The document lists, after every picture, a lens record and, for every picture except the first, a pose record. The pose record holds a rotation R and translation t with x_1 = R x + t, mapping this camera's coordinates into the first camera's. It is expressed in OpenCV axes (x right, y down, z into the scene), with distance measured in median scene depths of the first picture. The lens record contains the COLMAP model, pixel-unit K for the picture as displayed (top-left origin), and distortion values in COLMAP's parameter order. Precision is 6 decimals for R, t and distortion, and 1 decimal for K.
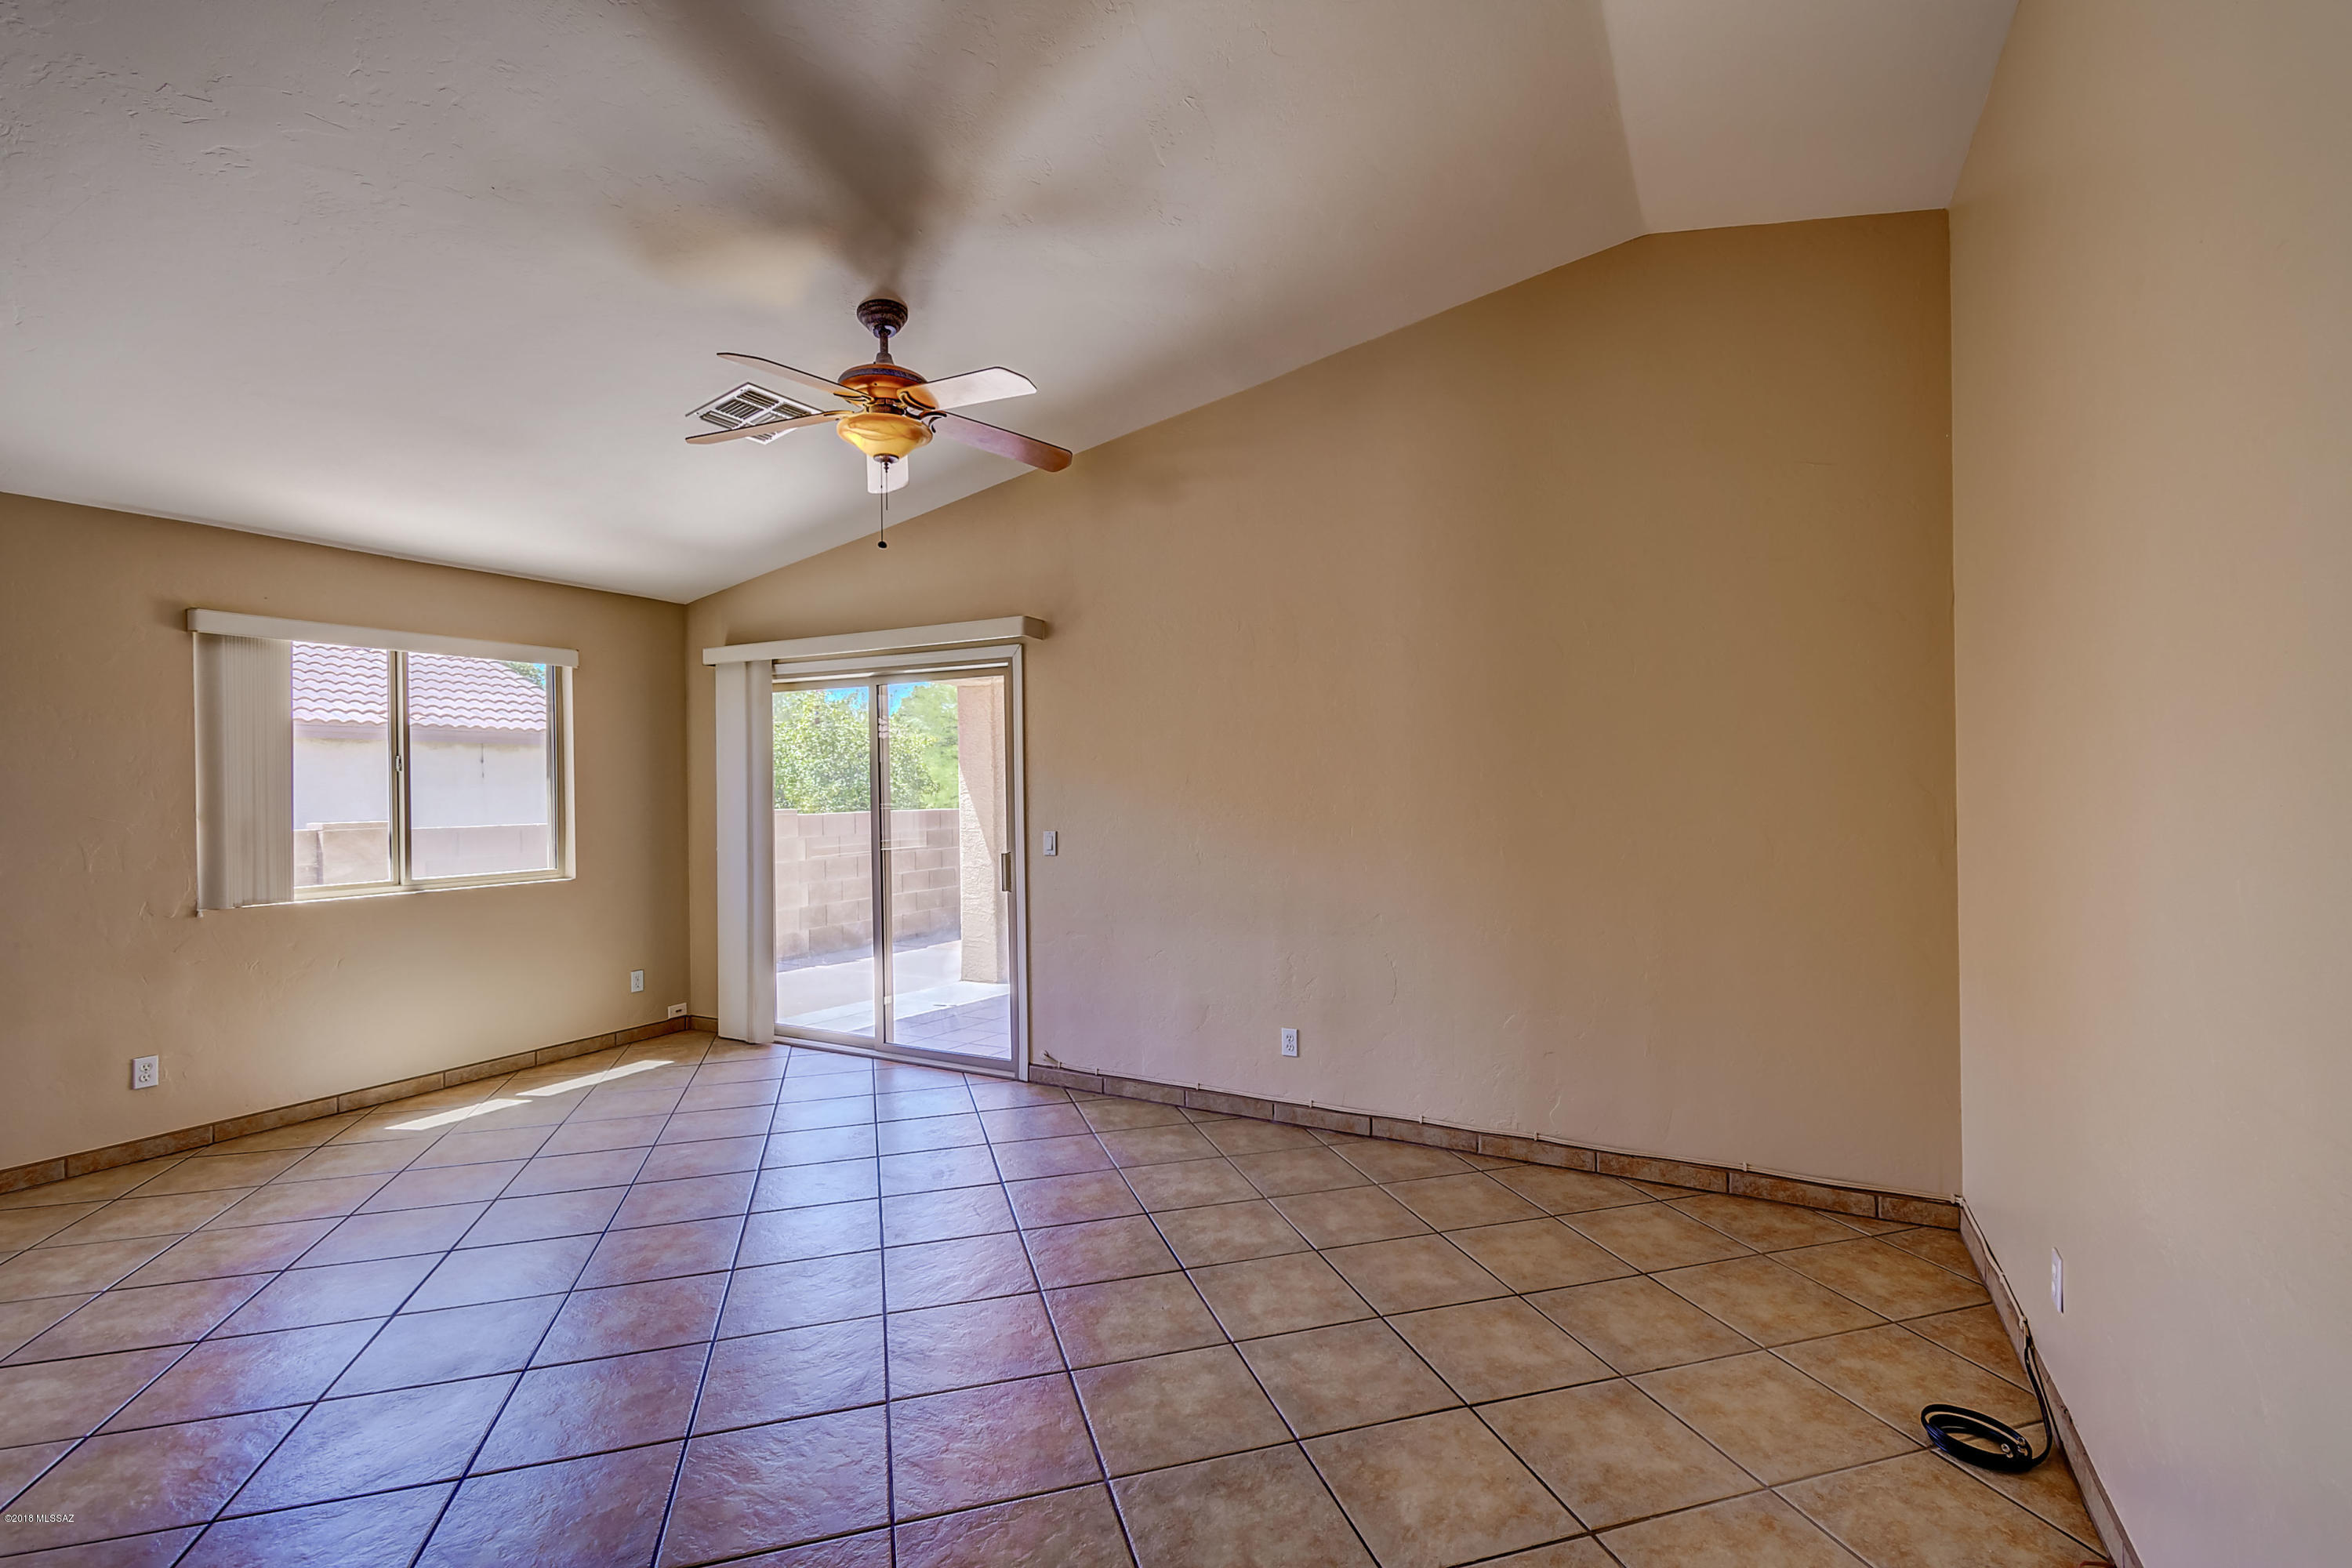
lens RADIAL K [[1036.8, 0, 1198.4], [0, 1036.8, 792.8], [0, 0, 1]] dist [0.012627, -0.004776]
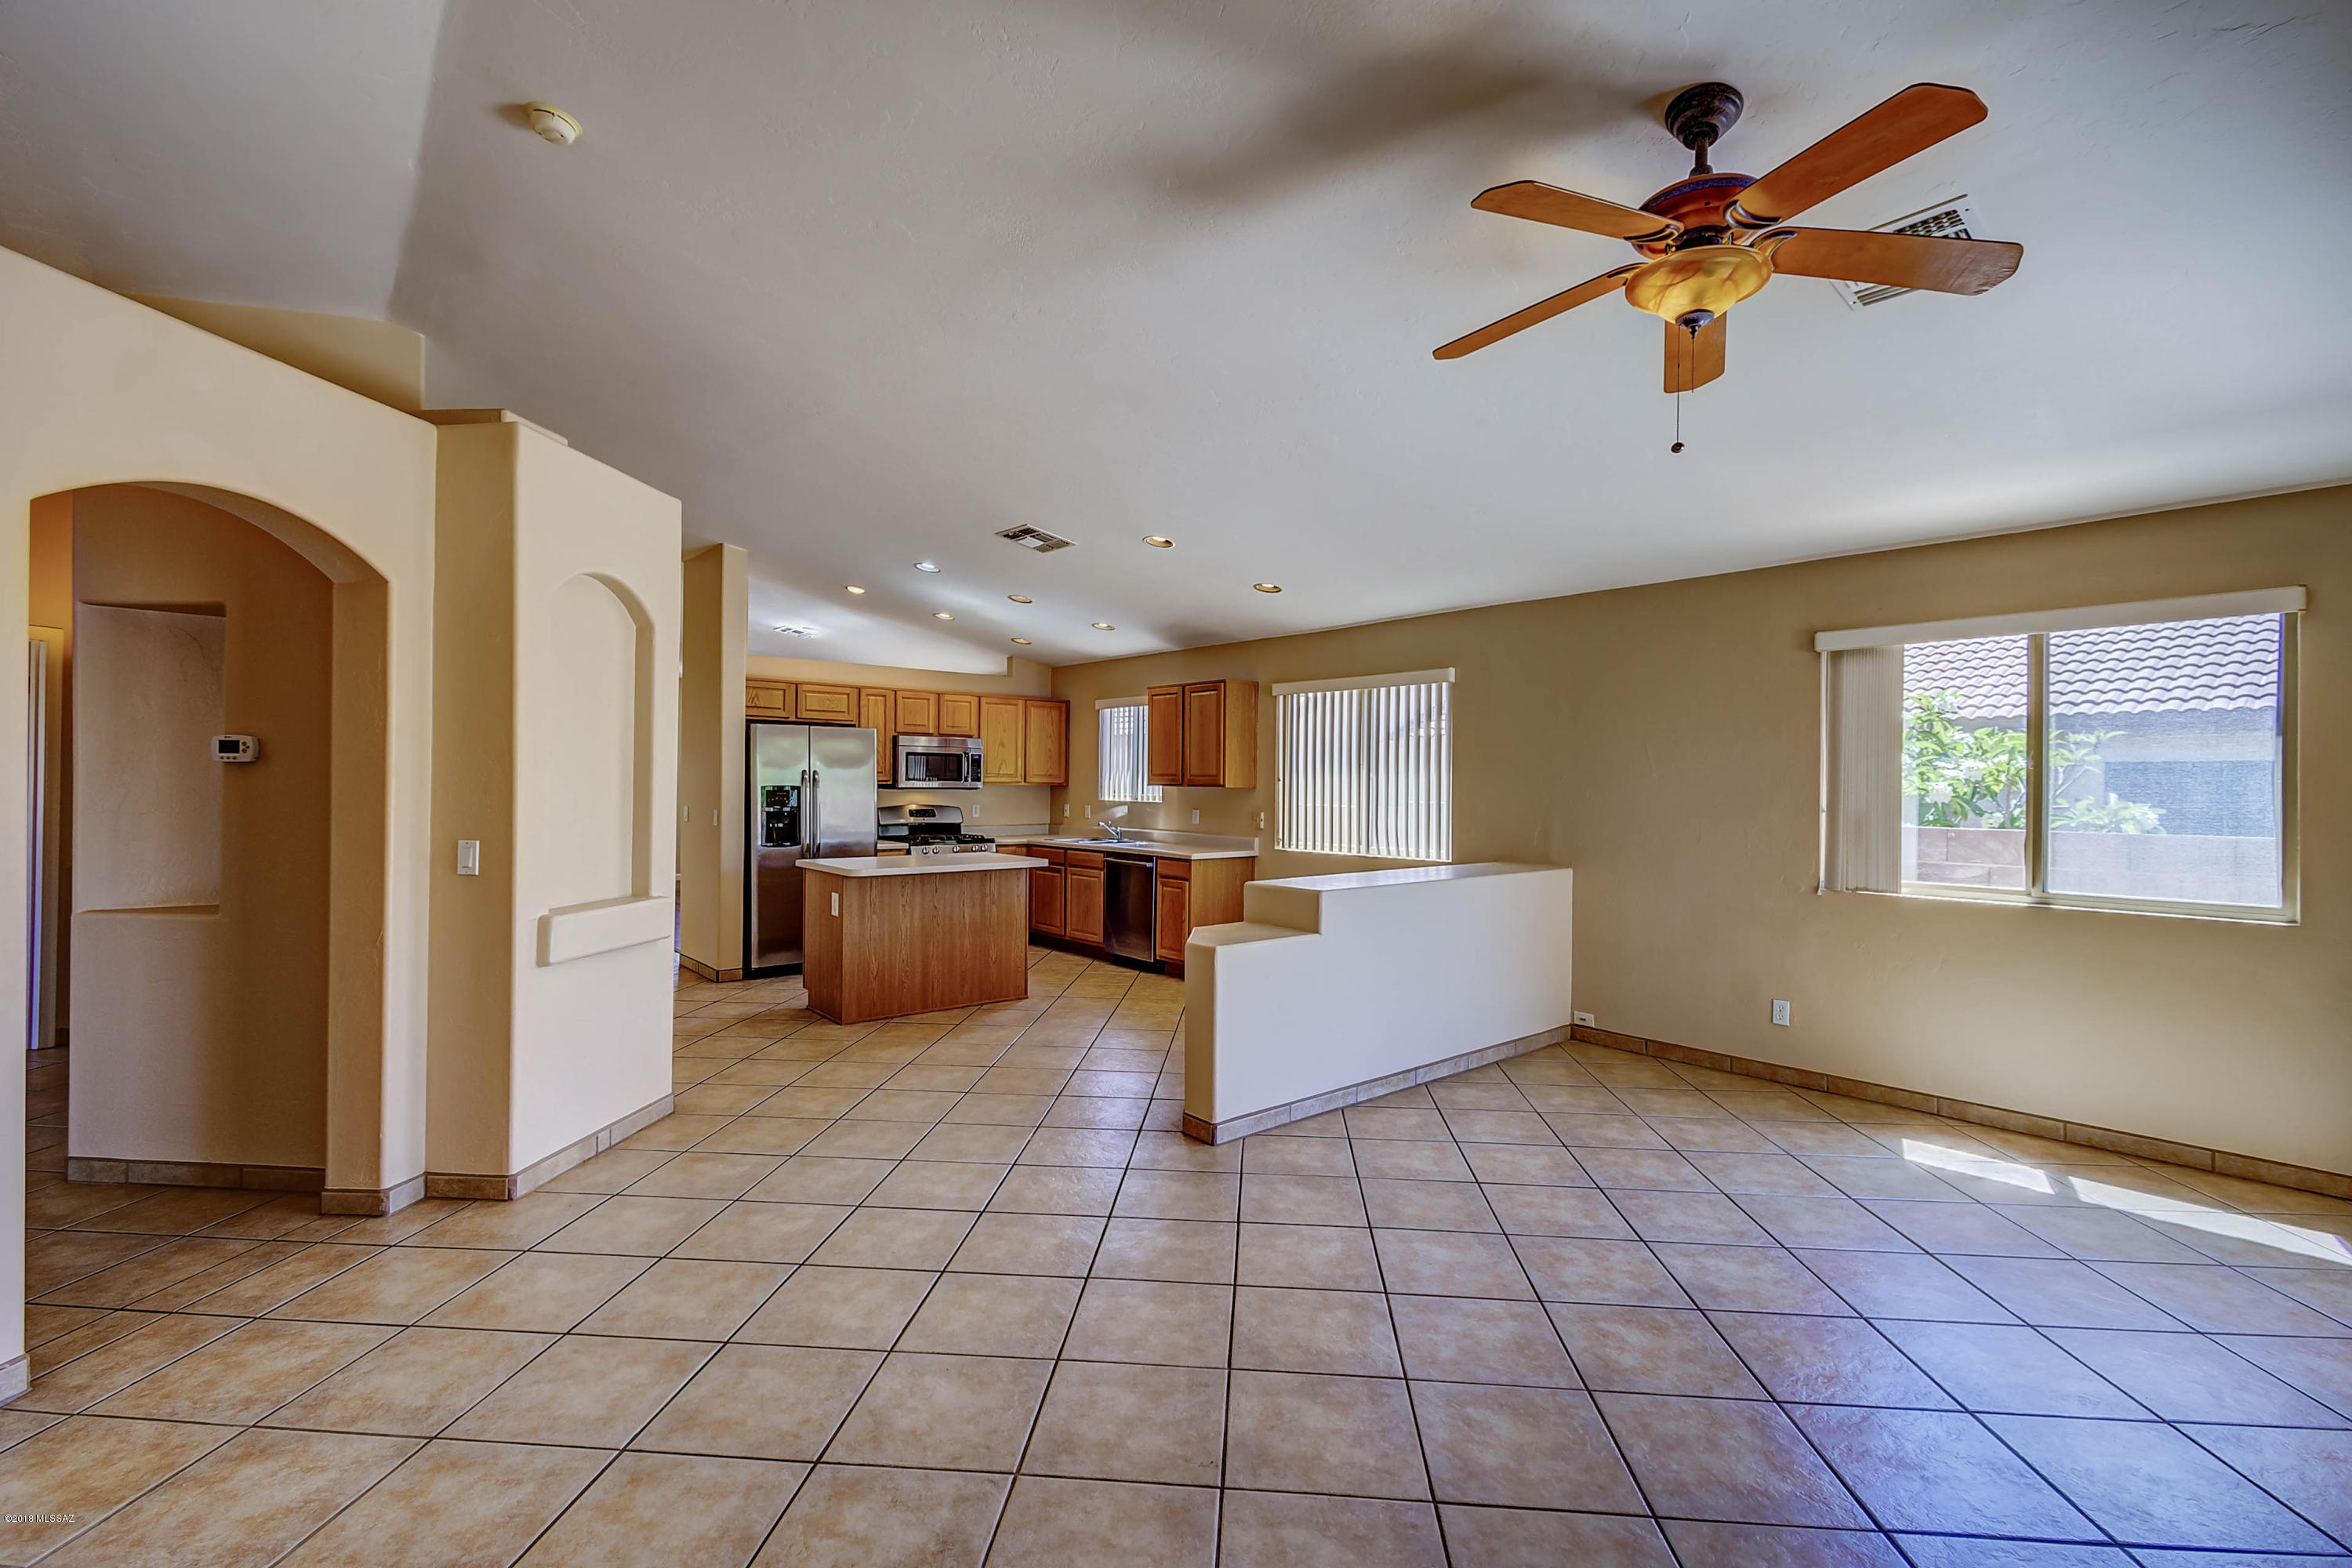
lens RADIAL K [[1036.8, 0, 1184.8], [0, 1036.8, 783.2], [0, 0, 1]] dist [0.012627, -0.004776]
pose [[-0.378598, 0.001205, -0.925560, 0.369992], [-0.014124, 0.999875, 0.007079, -0.004510], [0.925453, 0.015753, -0.378534, 0.725814]]
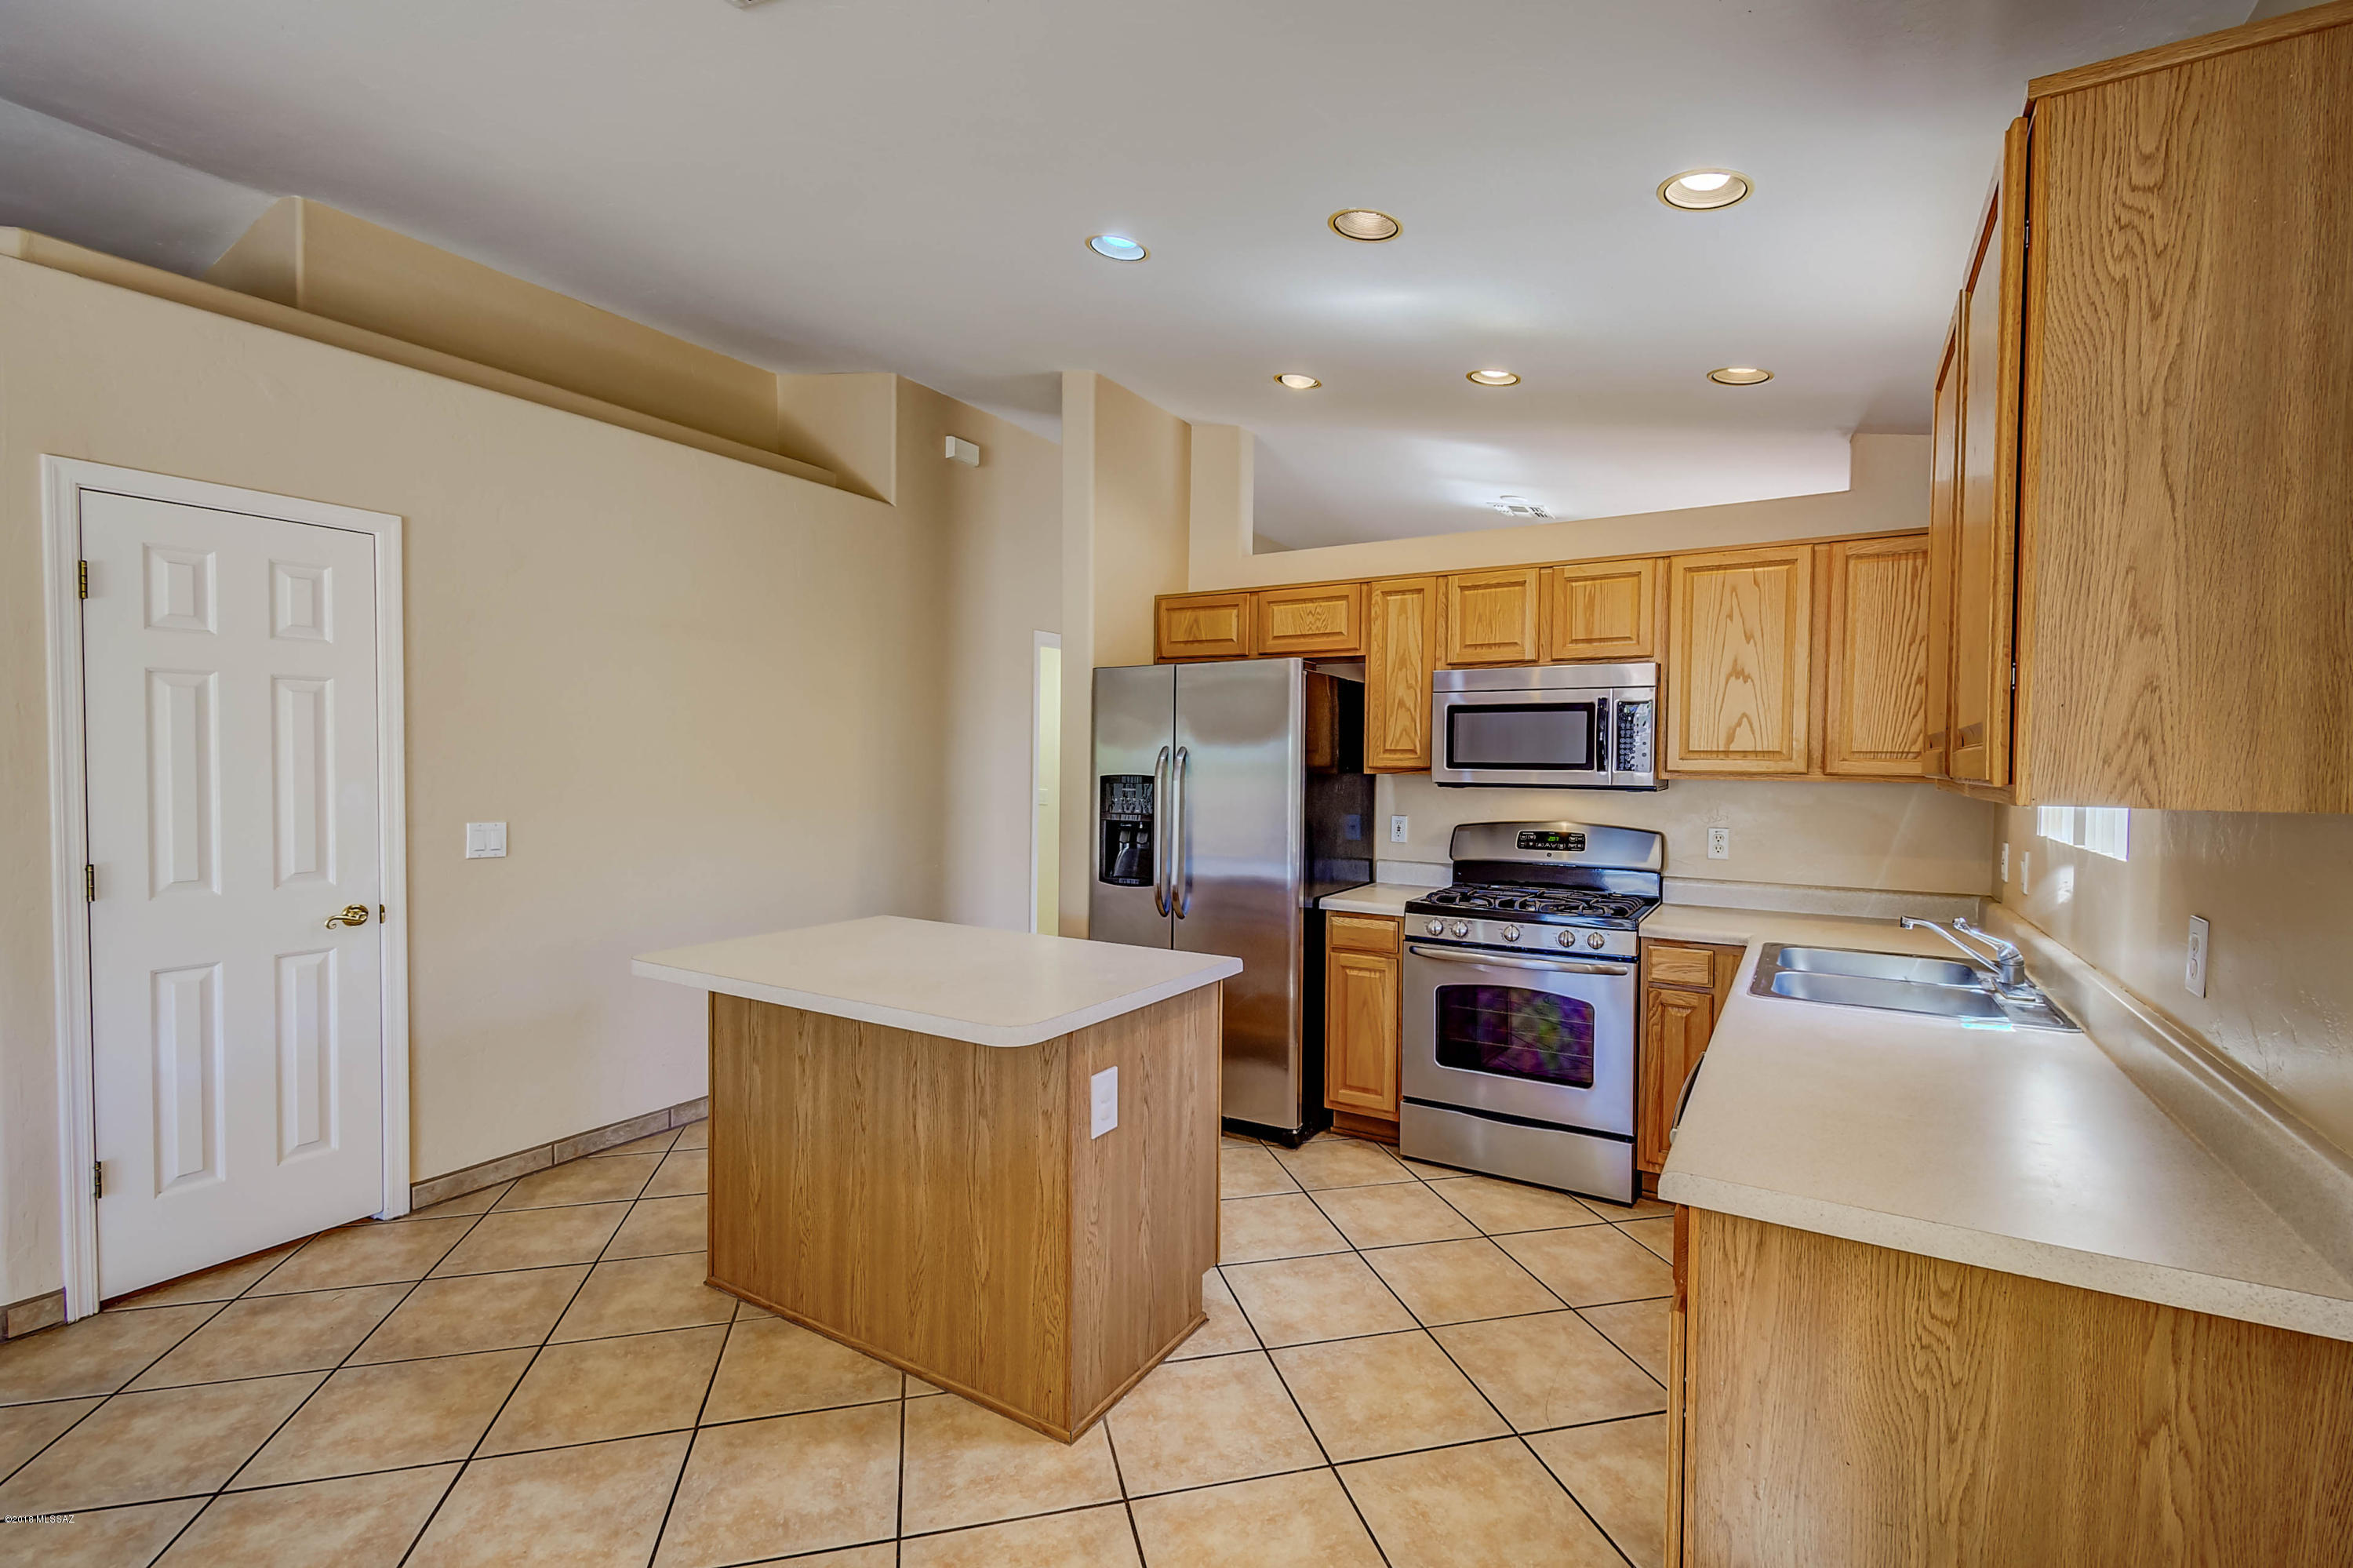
lens RADIAL K [[1037.3, 0, 1186.4], [0, 1037.3, 785.8], [0, 0, 1]] dist [0.012627, -0.004776]
pose [[-0.998104, -0.007415, 0.061096, -1.024449], [-0.005557, 0.999518, 0.030533, 0.001164], [-0.061293, 0.030135, -0.997665, 0.419459]]
